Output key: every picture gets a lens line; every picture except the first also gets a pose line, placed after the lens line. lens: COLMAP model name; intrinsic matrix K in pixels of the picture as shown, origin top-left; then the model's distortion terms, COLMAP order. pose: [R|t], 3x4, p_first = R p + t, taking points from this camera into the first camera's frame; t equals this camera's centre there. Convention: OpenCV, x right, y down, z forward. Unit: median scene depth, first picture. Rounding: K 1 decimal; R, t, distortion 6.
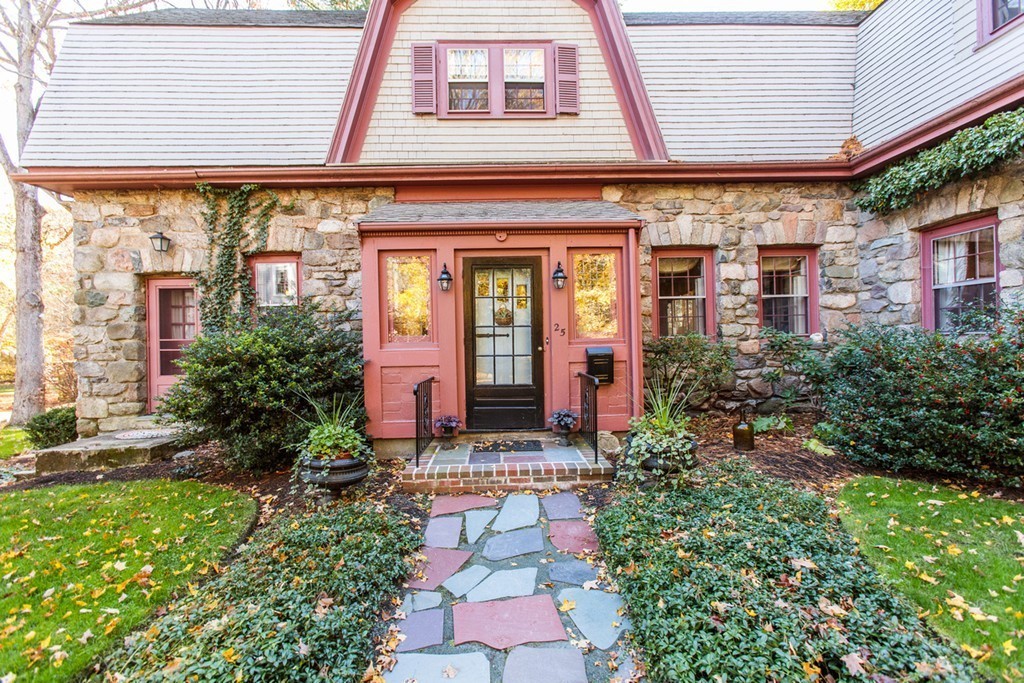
lens RADIAL K [[455.2, 0, 509.8], [0, 455.2, 338.9], [0, 0, 1]] dist [-0.007676, 0.008366]
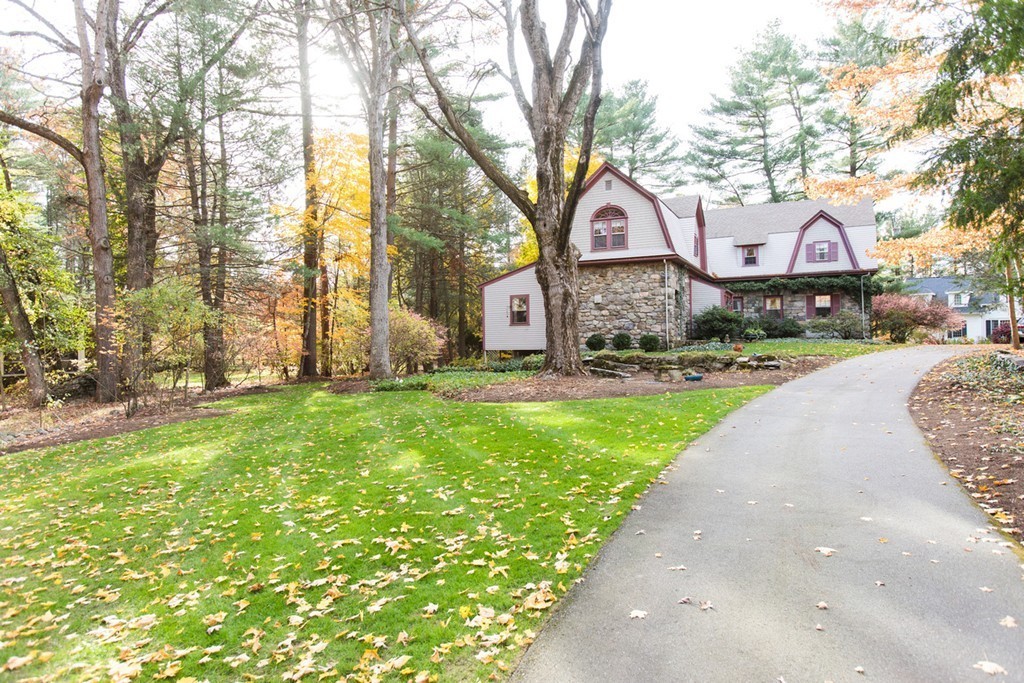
lens RADIAL K [[624.0, 0, 512.8], [0, 624.0, 340.7], [0, 0, 1]] dist [0.020826, 0.001271]
pose [[0.460094, 0.020600, 0.887631, -5.085761], [0.001434, 0.999712, -0.023945, 0.301320], [-0.887869, 0.012289, 0.459933, 0.034940]]
